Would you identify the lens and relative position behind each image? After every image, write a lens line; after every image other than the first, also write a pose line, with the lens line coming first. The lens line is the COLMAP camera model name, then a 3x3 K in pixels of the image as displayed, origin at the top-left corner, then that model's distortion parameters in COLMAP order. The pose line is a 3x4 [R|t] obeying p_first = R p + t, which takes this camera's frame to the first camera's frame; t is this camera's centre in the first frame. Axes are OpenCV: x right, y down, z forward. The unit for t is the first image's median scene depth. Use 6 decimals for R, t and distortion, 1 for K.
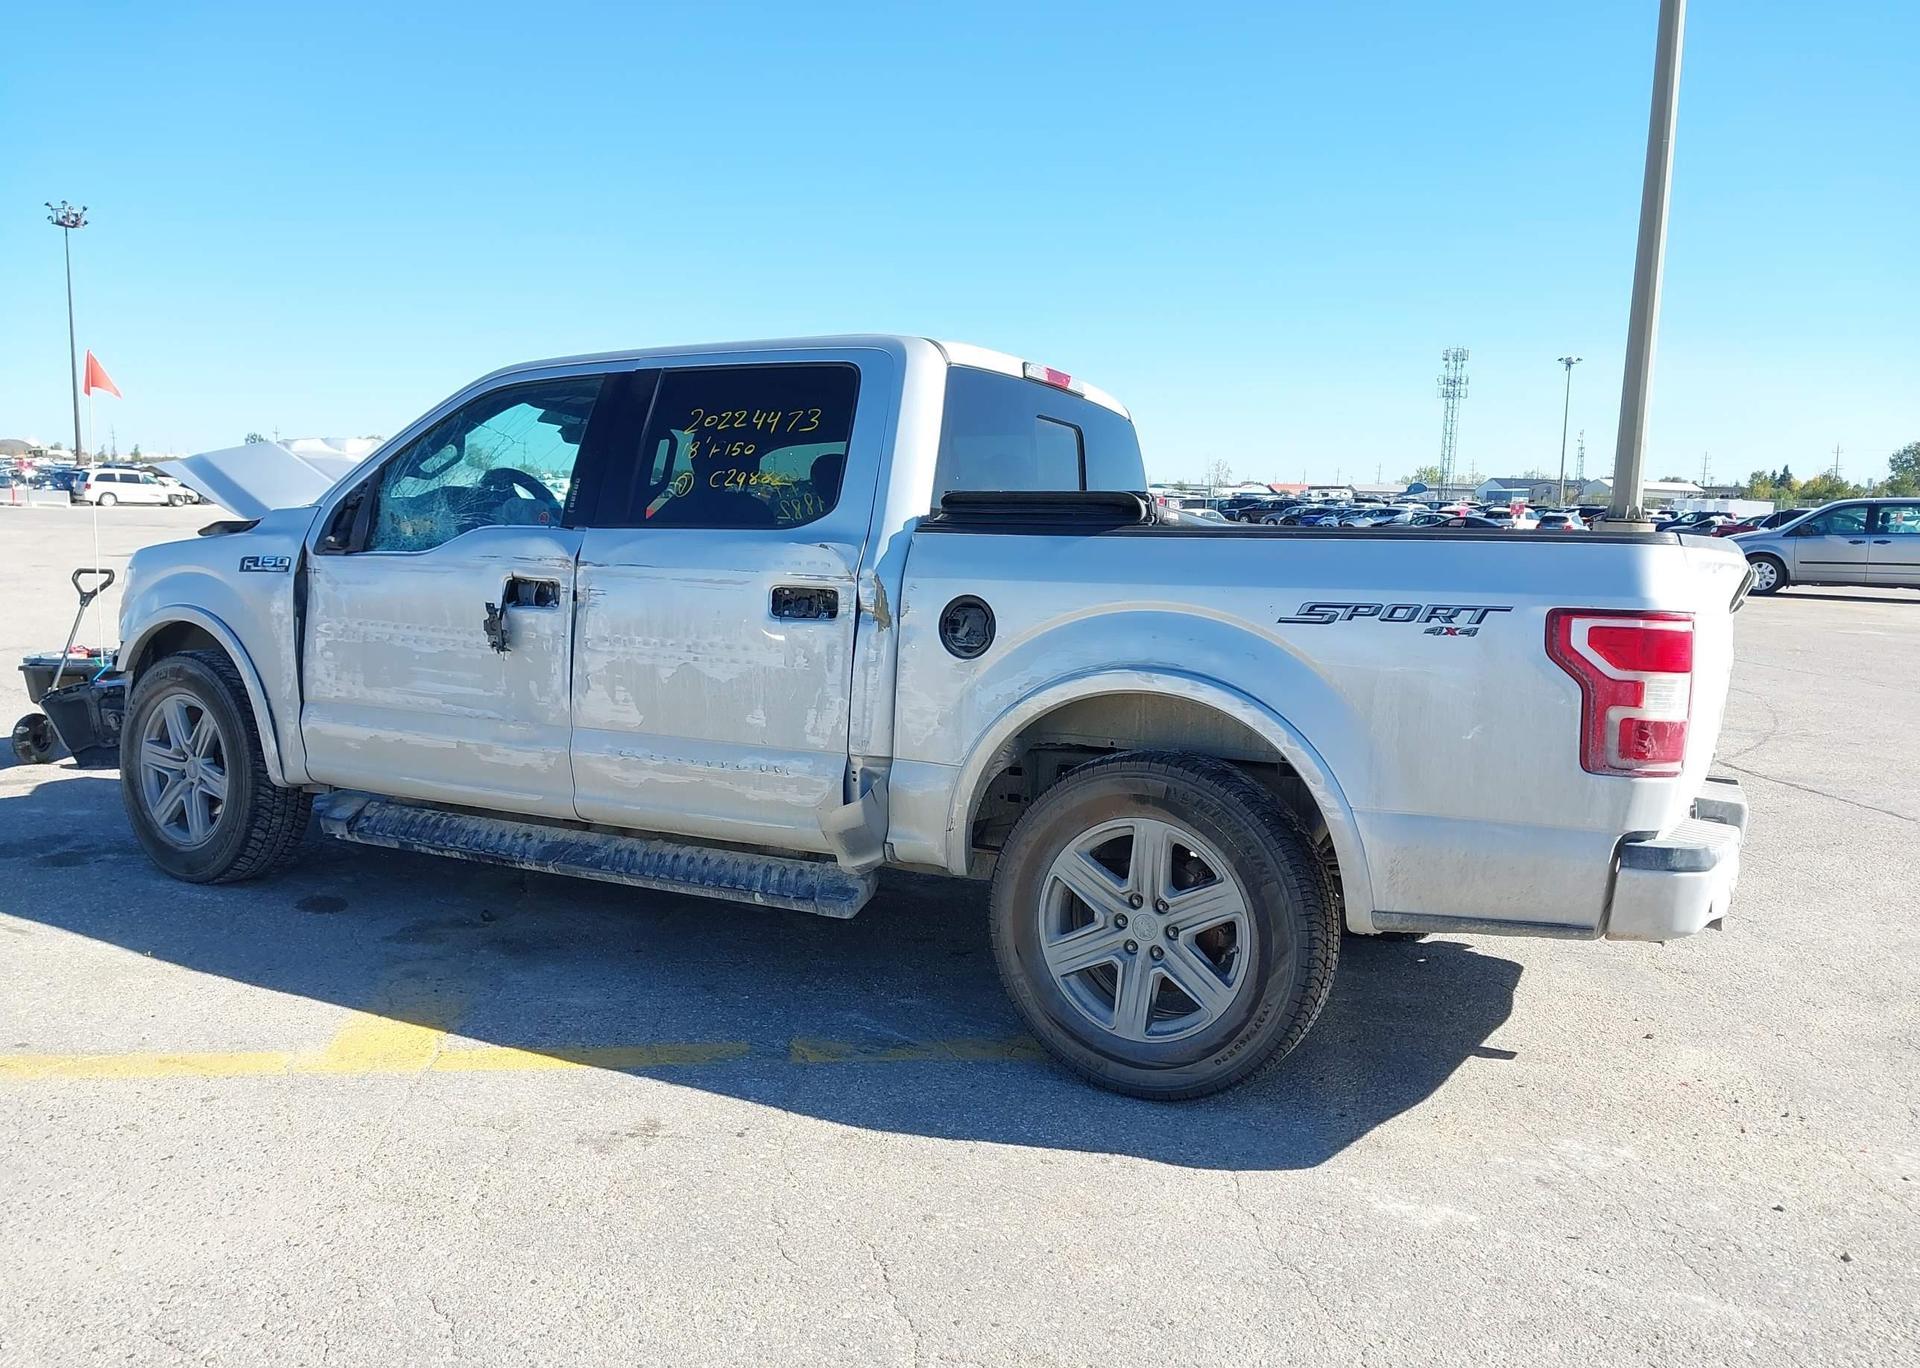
lens RADIAL K [[1488.7, 0, 950.2], [0, 1488.7, 719.3], [0, 0, 1]] dist [0.228982, -0.563494]
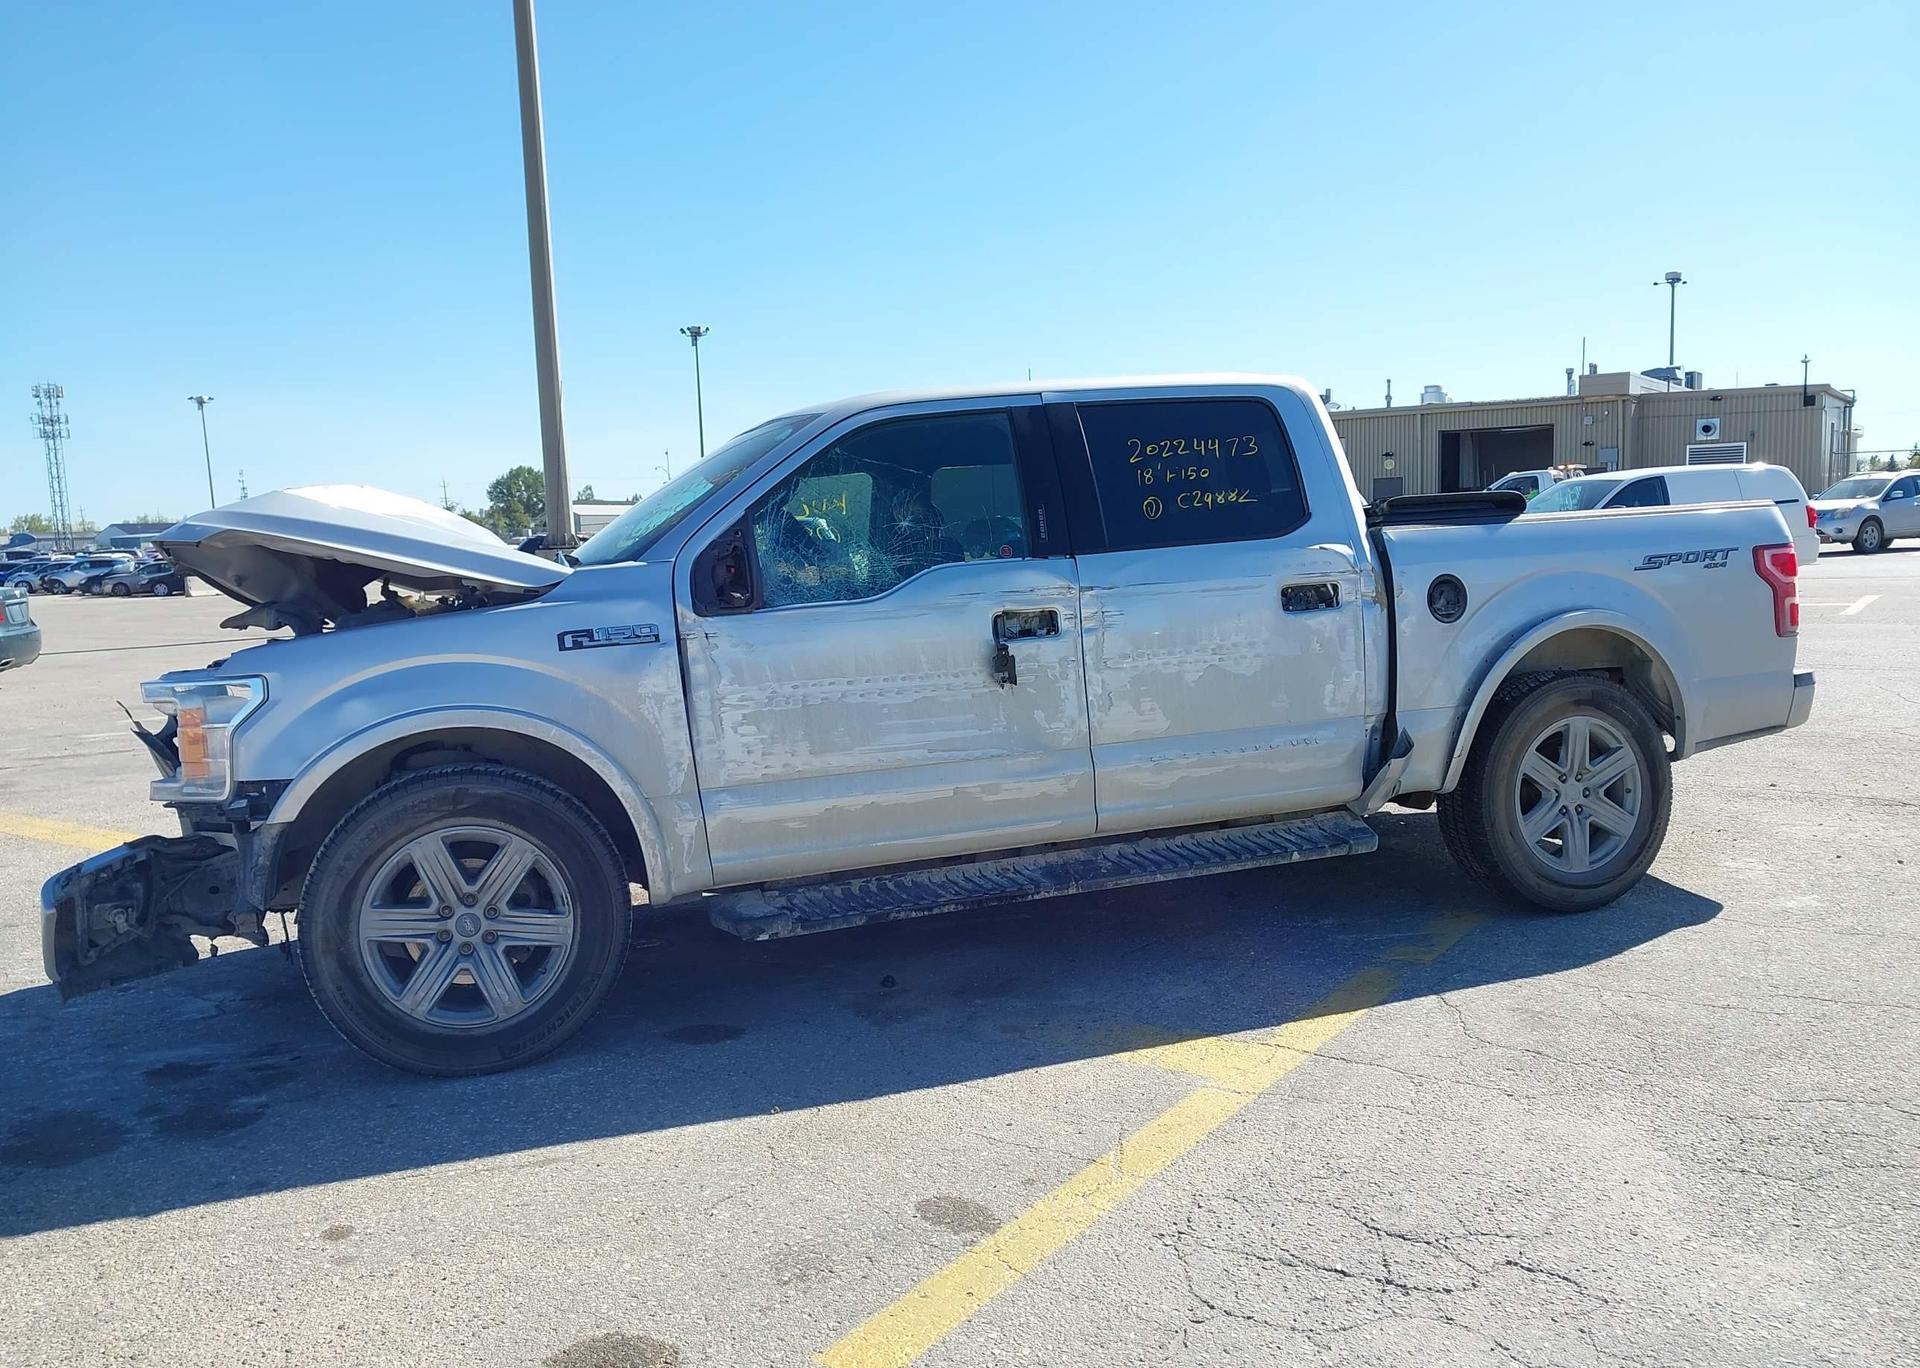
lens RADIAL K [[1504.0, 0, 954.3], [0, 1504.0, 713.9], [0, 0, 1]] dist [0.126475, -0.212915]
pose [[0.648720, -0.140343, 0.747975, -1.201224], [0.162519, 0.985724, 0.043999, -0.086229], [-0.743471, 0.093017, 0.662267, 0.424853]]
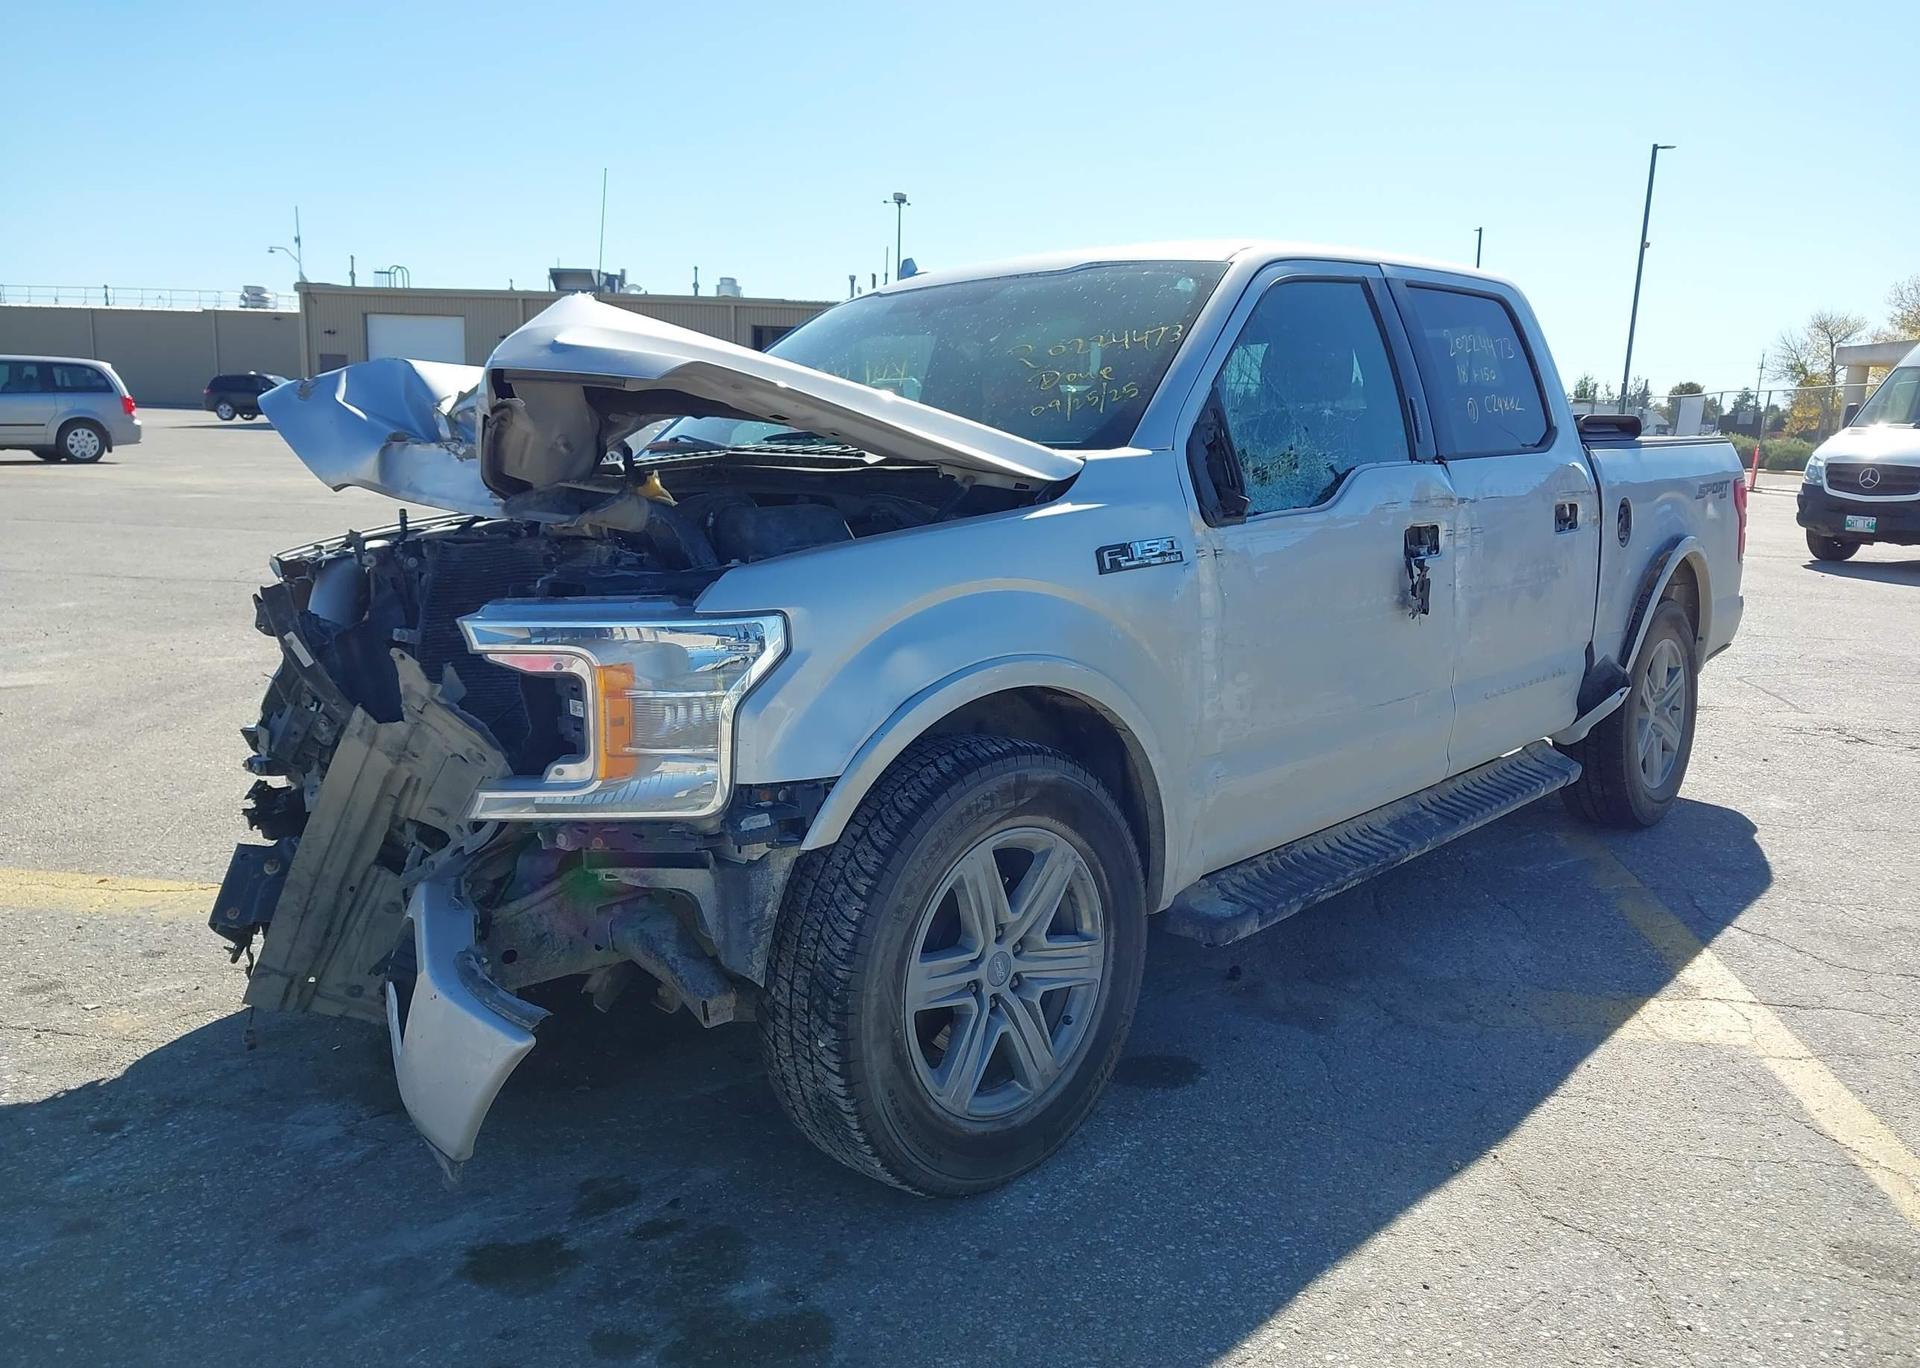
lens RADIAL K [[1531.5, 0, 960.0], [0, 1531.5, 684.0], [0, 0, 1]] dist [0.130738, -0.157964]
pose [[0.205030, -0.191523, 0.959834, -1.333482], [0.125117, 0.977751, 0.168371, -0.206484], [-0.970726, 0.085571, 0.224431, 1.195843]]
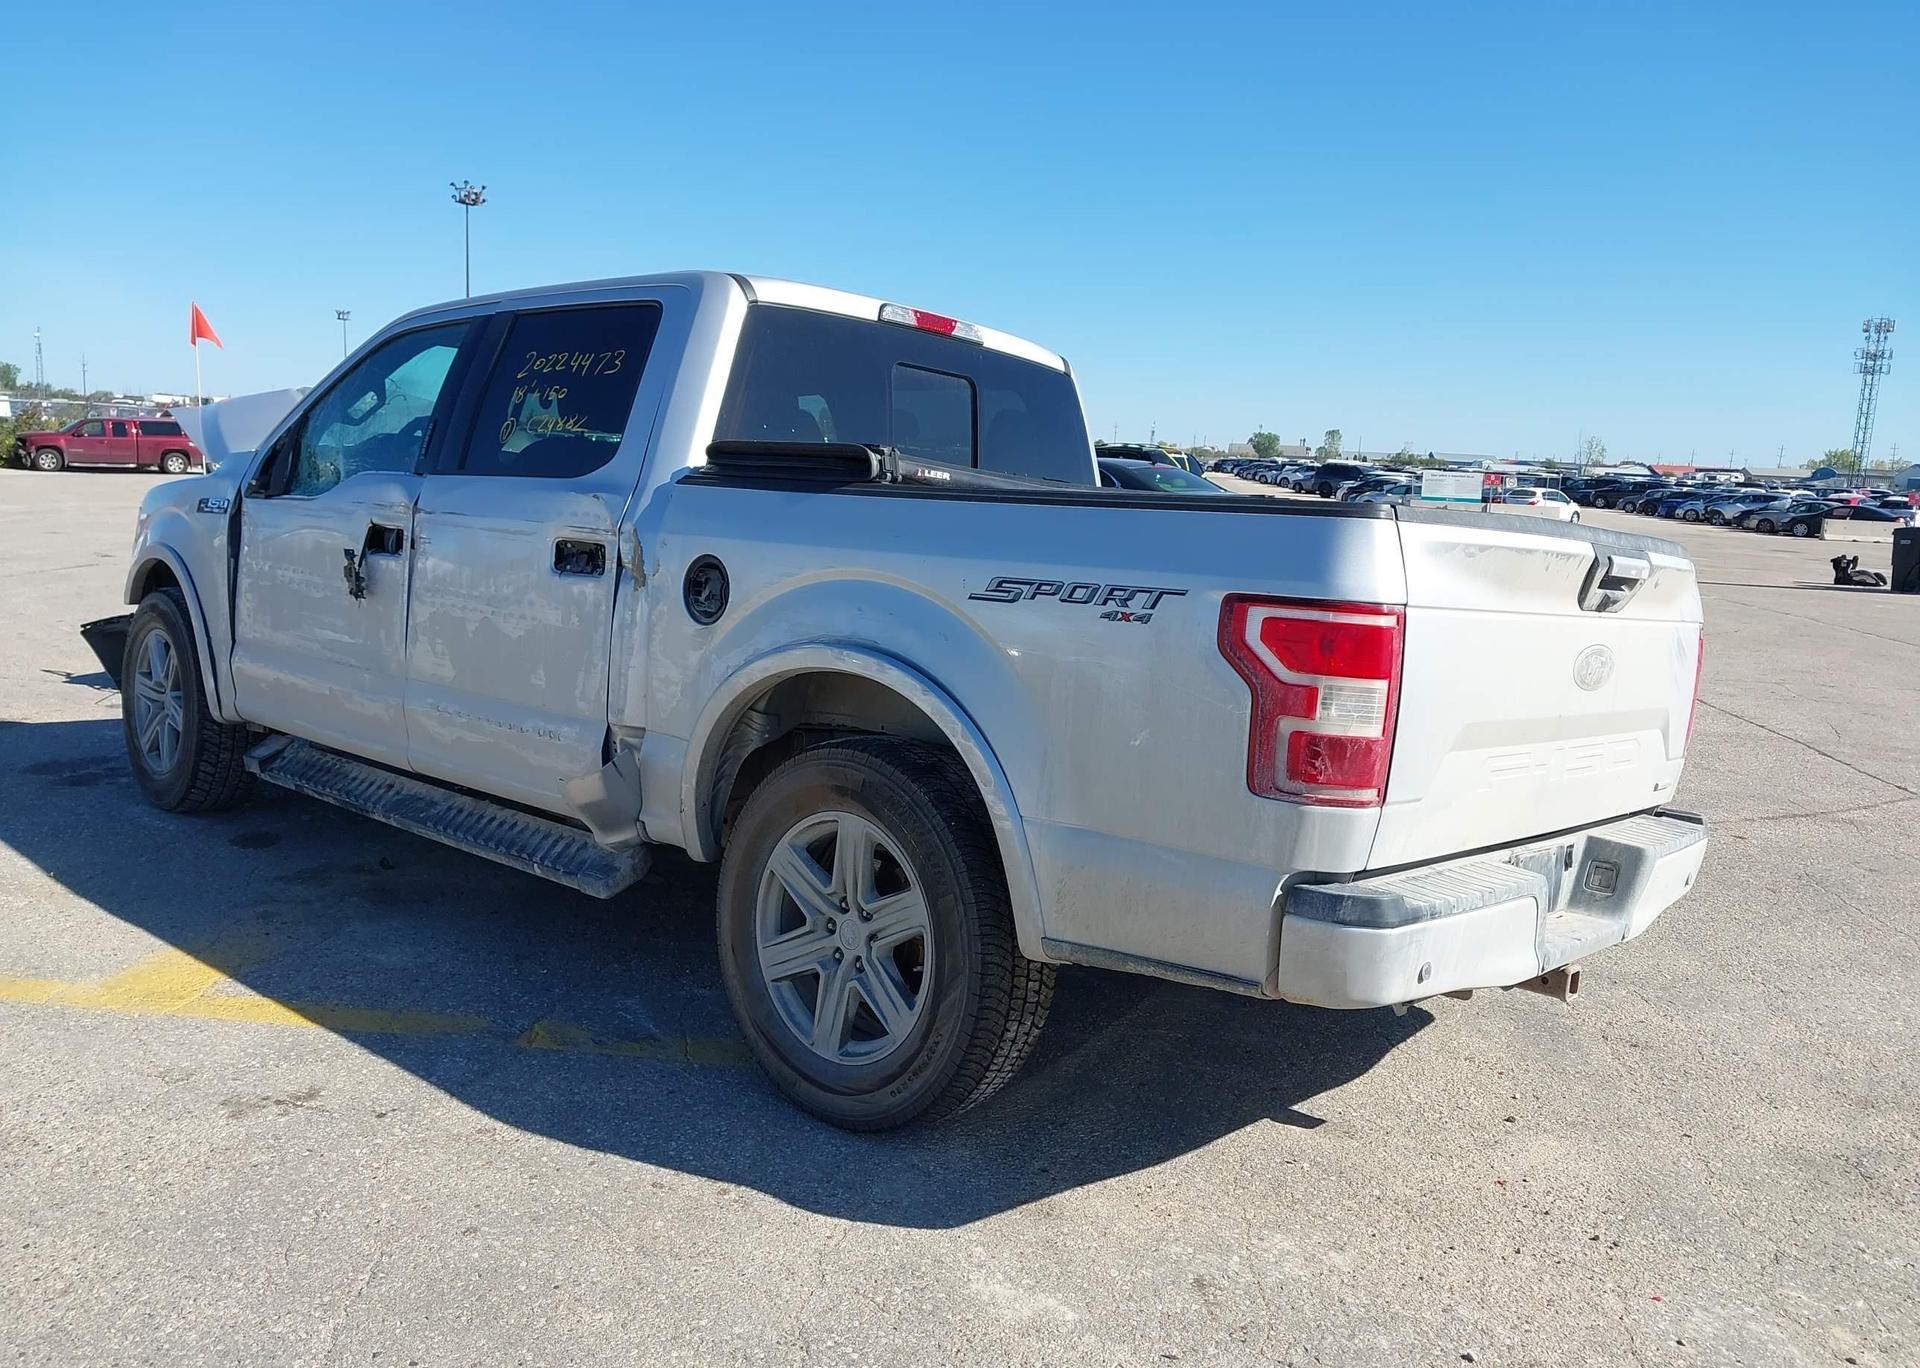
lens RADIAL K [[1504.0, 0, 954.3], [0, 1504.0, 713.9], [0, 0, 1]] dist [0.126475, -0.212915]
pose [[0.975039, 0.057958, -0.214336, 0.340418], [-0.054828, 0.998285, 0.020527, -0.012916], [0.215158, -0.008263, 0.976544, 0.126925]]
